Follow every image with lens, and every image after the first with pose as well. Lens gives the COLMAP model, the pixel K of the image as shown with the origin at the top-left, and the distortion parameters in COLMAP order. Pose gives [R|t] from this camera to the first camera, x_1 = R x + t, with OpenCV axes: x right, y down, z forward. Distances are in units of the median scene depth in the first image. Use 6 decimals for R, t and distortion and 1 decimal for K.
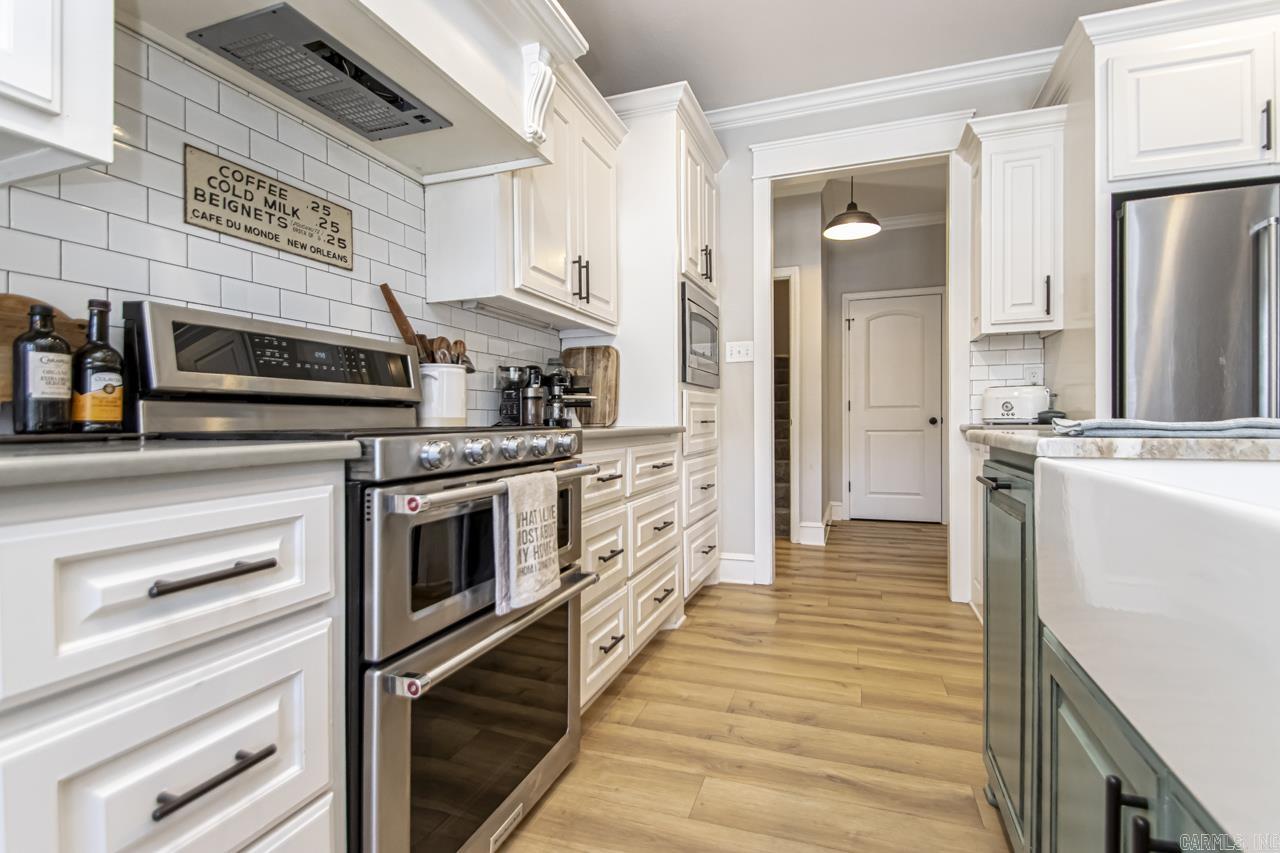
lens RADIAL K [[591.6, 0, 644.1], [0, 591.6, 425.7], [0, 0, 1]] dist [0.000737, -0.000036]
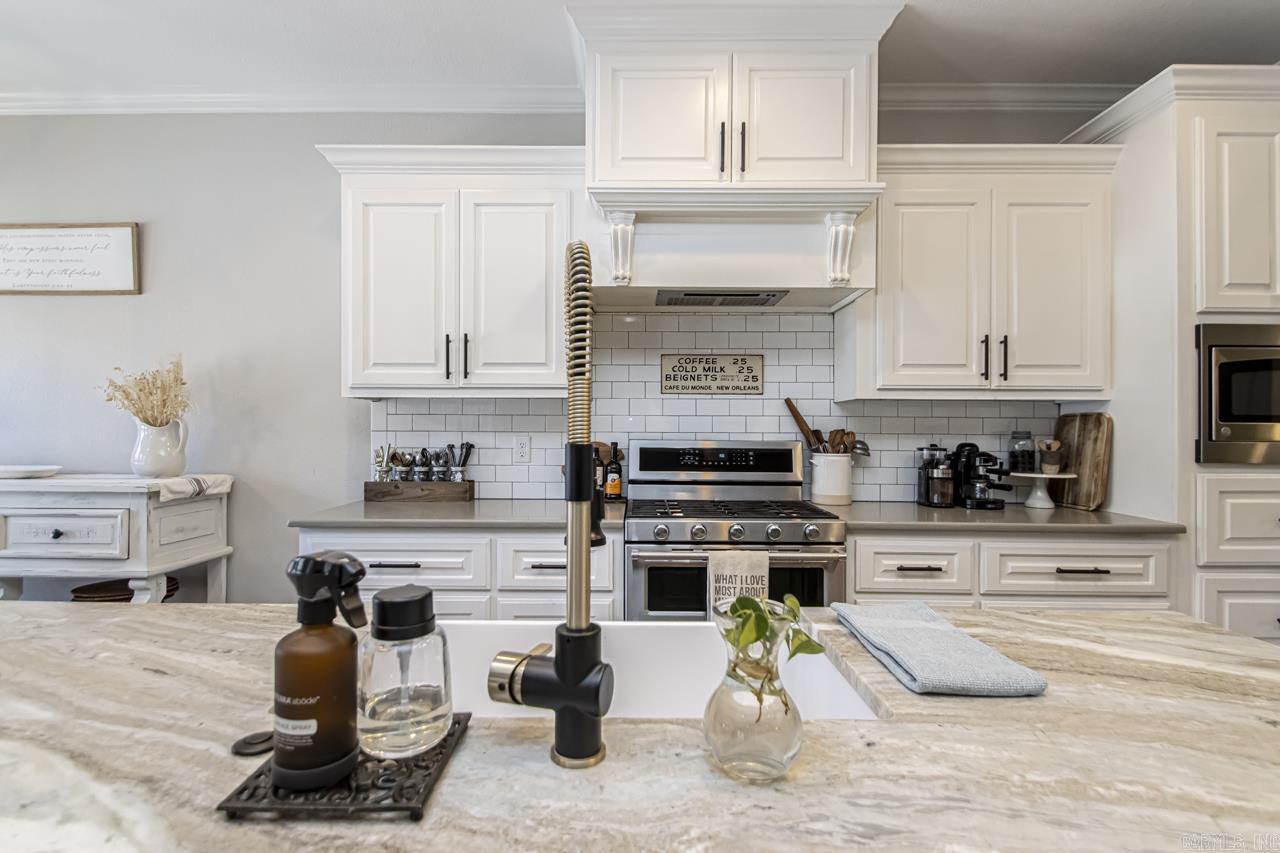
lens RADIAL K [[614.7, 0, 637.8], [0, 614.7, 433.7], [0, 0, 1]] dist [0.003268, -0.000166]
pose [[0.330757, 0.012372, -0.943635, 0.821076], [-0.018323, 0.999810, 0.006686, -0.152389], [0.943538, 0.015078, 0.330921, 0.161103]]
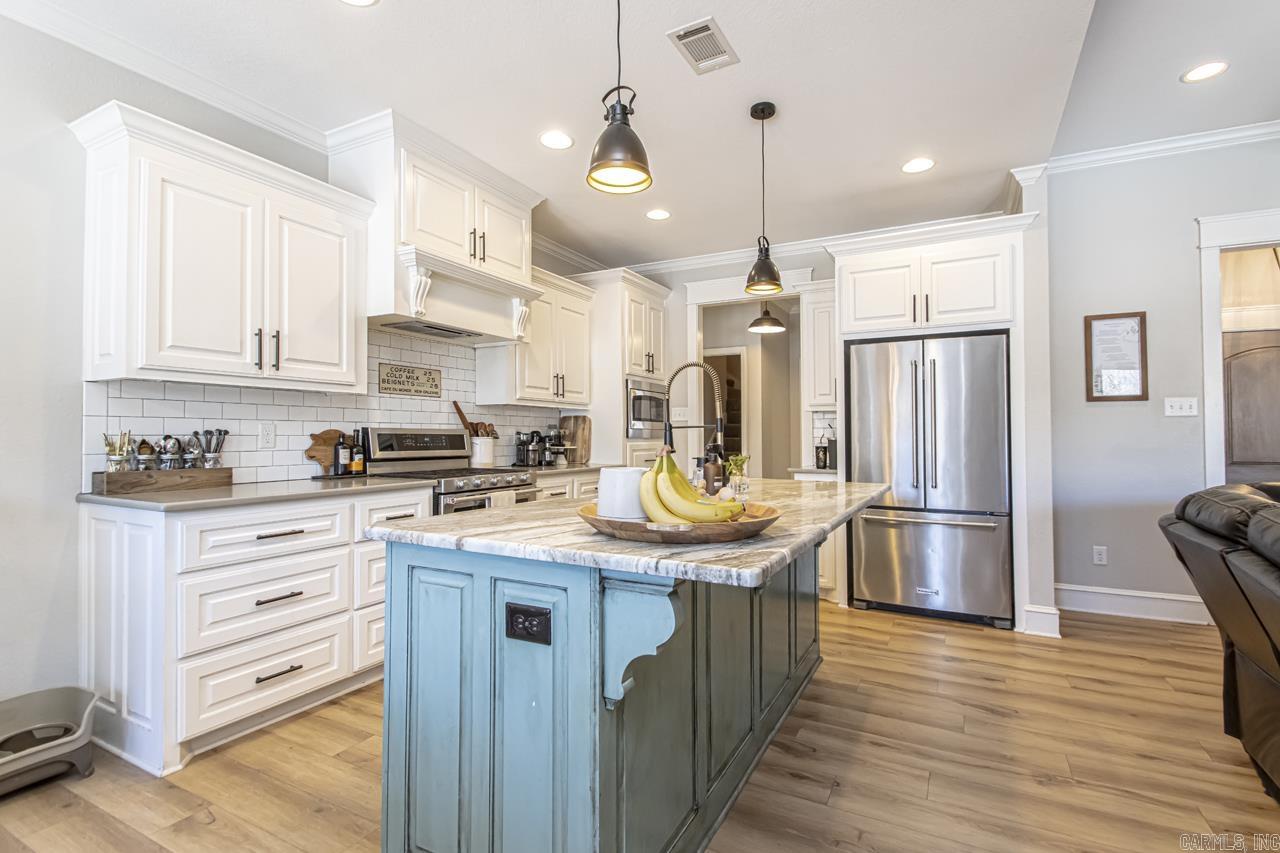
lens RADIAL K [[591.6, 0, 644.1], [0, 591.6, 425.7], [0, 0, 1]] dist [0.000737, -0.000036]
pose [[0.989346, 0.006162, -0.145455, 0.539718], [-0.010224, 0.999578, -0.027201, -0.095421], [0.145226, 0.028399, 0.988991, -0.996355]]
